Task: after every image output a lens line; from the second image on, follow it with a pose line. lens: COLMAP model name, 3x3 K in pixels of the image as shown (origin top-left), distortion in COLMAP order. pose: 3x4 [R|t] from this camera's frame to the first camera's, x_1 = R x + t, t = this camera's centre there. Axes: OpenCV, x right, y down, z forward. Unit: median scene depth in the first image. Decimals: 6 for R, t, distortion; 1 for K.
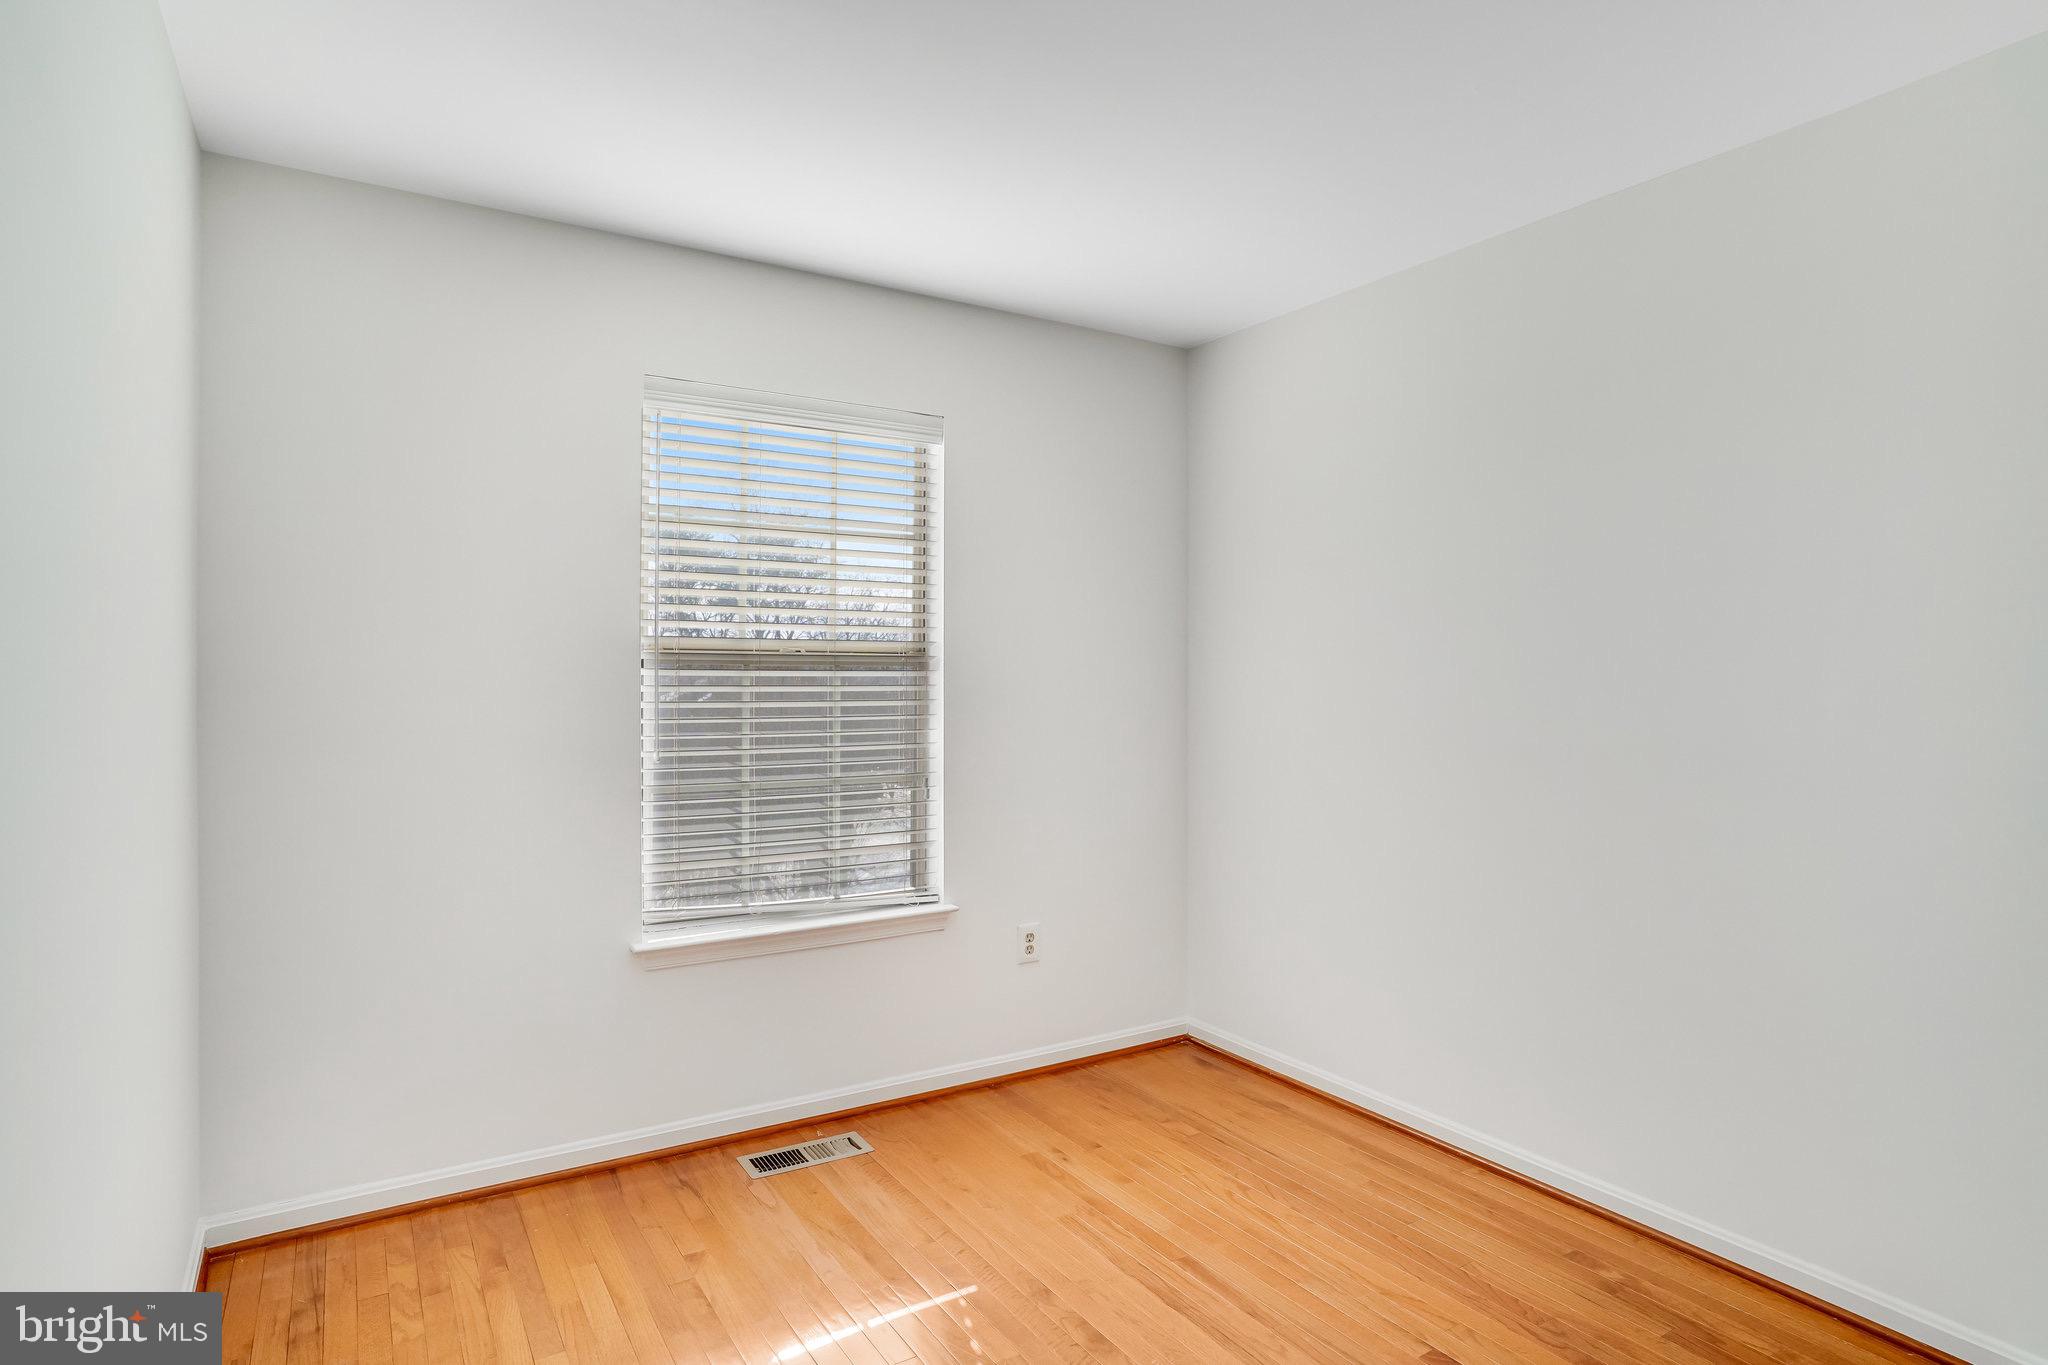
lens RADIAL K [[1103.1, 0, 1033.1], [0, 1103.1, 672.7], [0, 0, 1]] dist [-0.004218, 0.000704]
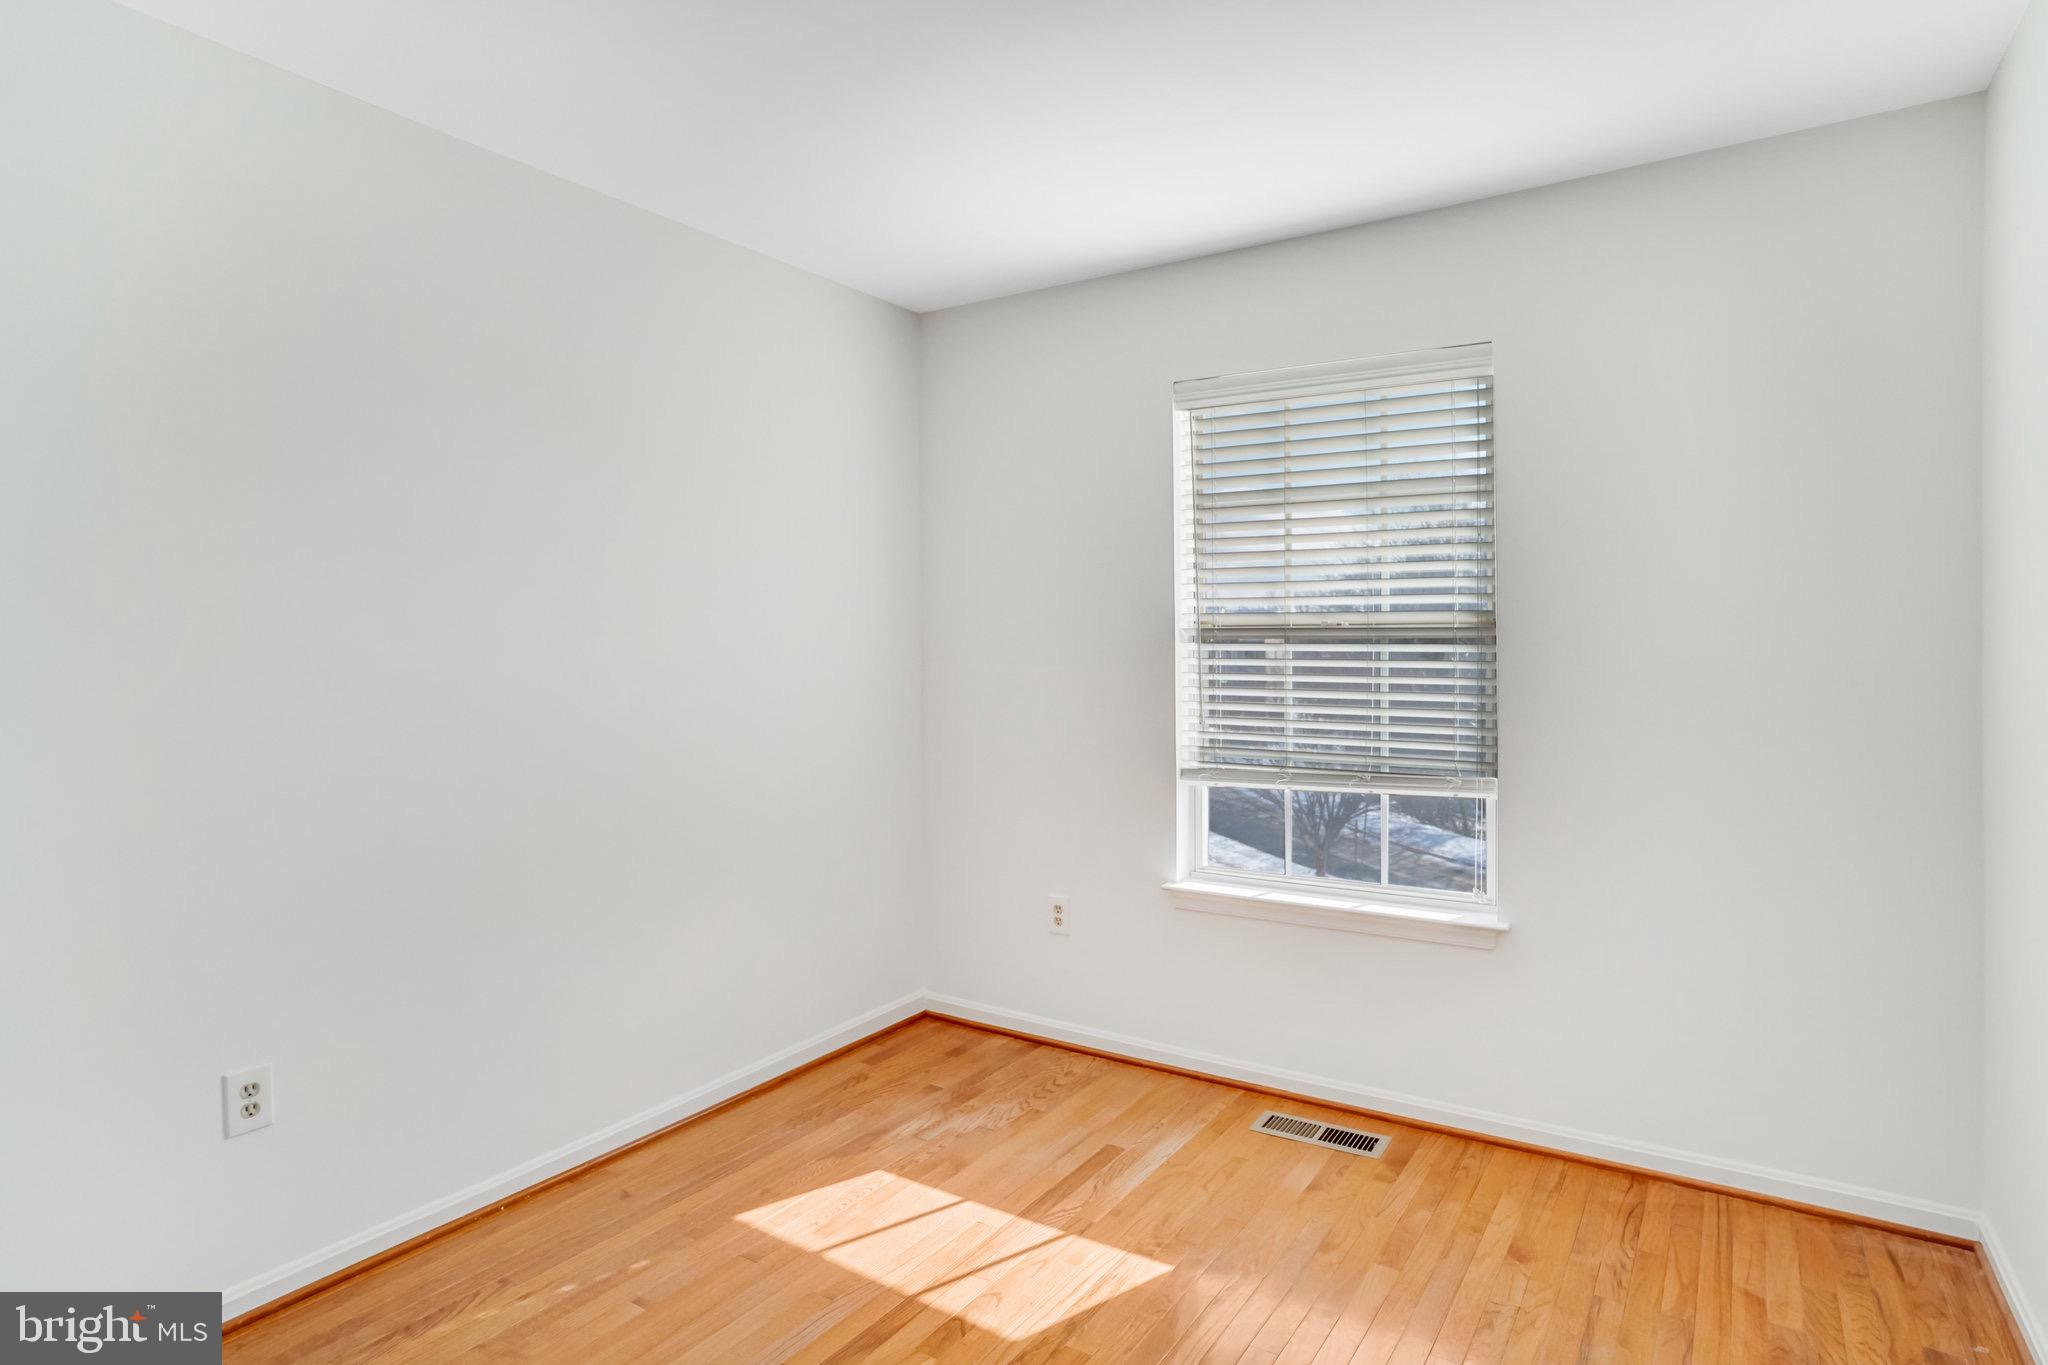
lens RADIAL K [[1103.1, 0, 1035.2], [0, 1103.1, 688.3], [0, 0, 1]] dist [-0.004218, 0.000704]
pose [[0.440576, 0.031056, -0.897178, 0.540456], [0.001818, 0.999369, 0.035486, 0.001364], [0.897714, -0.017266, 0.440241, 0.329287]]
